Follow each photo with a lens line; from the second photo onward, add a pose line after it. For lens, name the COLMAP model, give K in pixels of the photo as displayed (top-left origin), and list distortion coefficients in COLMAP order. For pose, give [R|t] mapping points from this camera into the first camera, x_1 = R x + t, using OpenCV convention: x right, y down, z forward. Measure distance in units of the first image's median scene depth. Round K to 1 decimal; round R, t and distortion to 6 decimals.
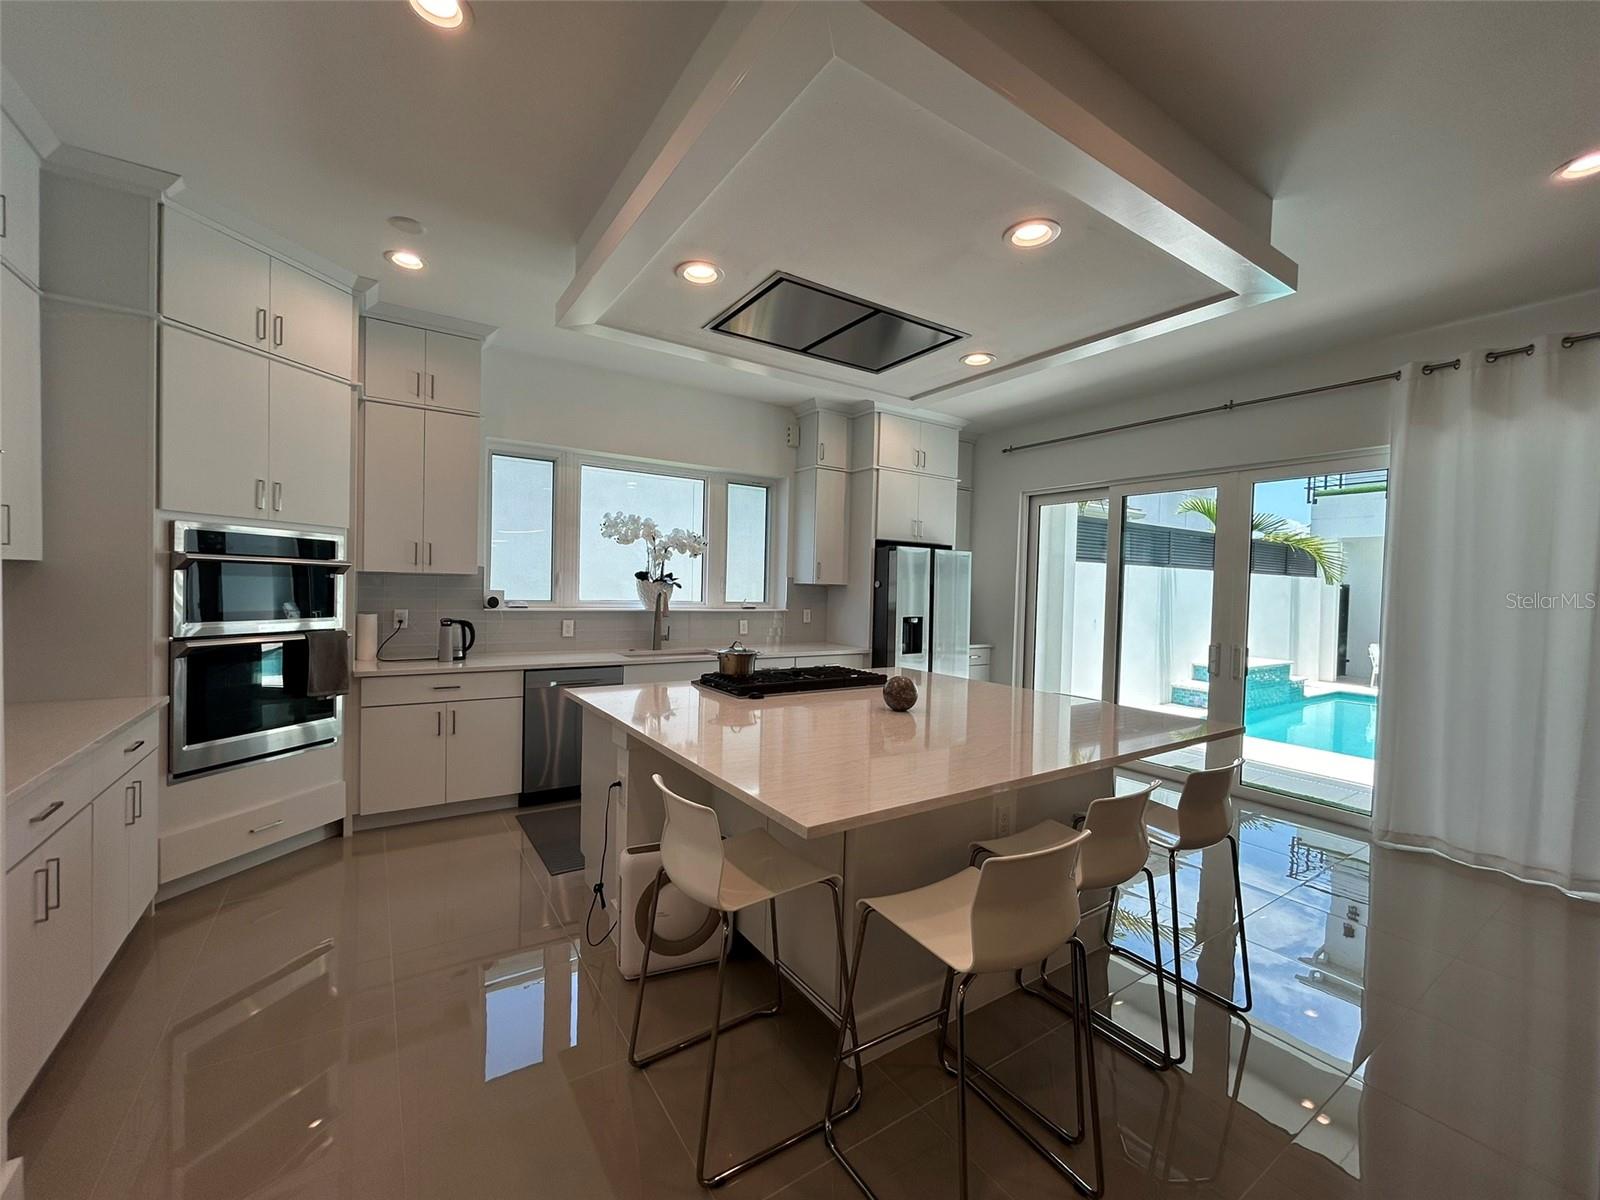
lens RADIAL K [[649.9, 0, 790.5], [0, 649.9, 598.5], [0, 0, 1]] dist [-0.000694, 0.000408]
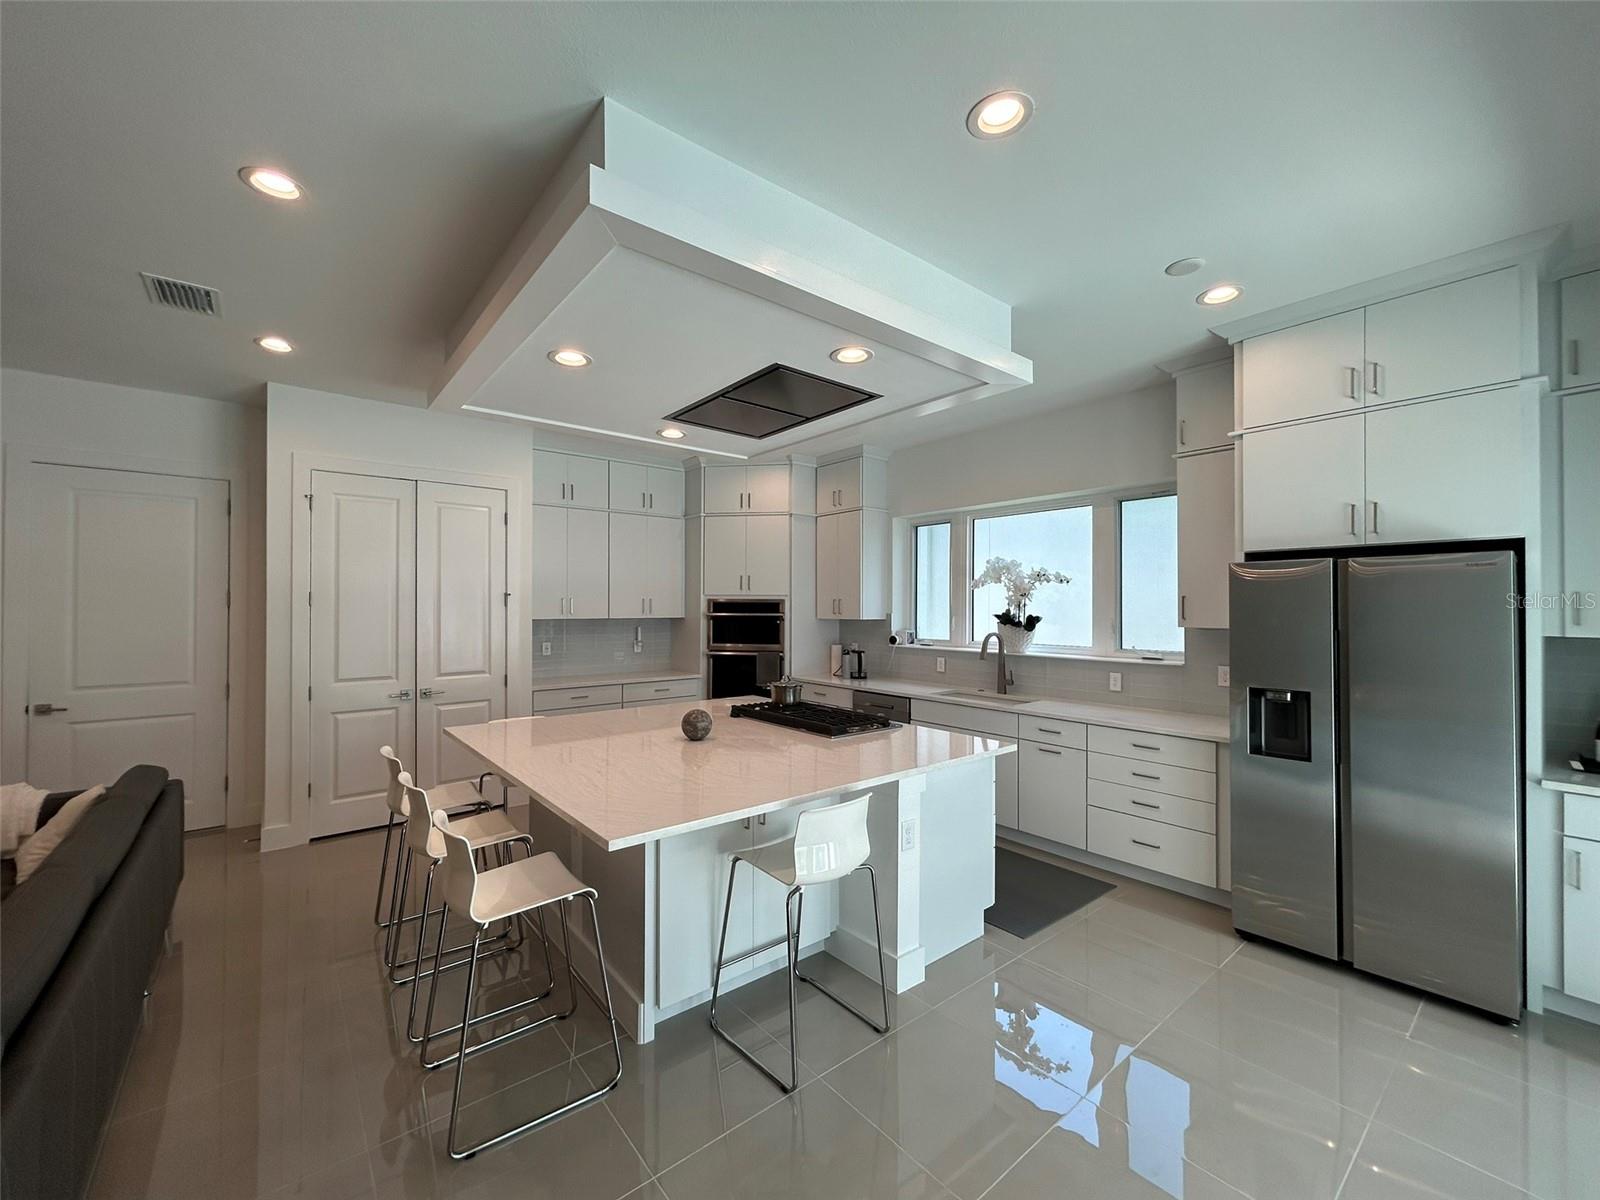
lens RADIAL K [[649.9, 0, 789.2], [0, 649.9, 603.3], [0, 0, 1]] dist [-0.000694, 0.000408]
pose [[0.086589, -0.032733, -0.995706, 0.751807], [-0.022741, 0.999135, -0.034823, -0.016206], [0.995985, 0.025658, 0.085769, 0.590237]]
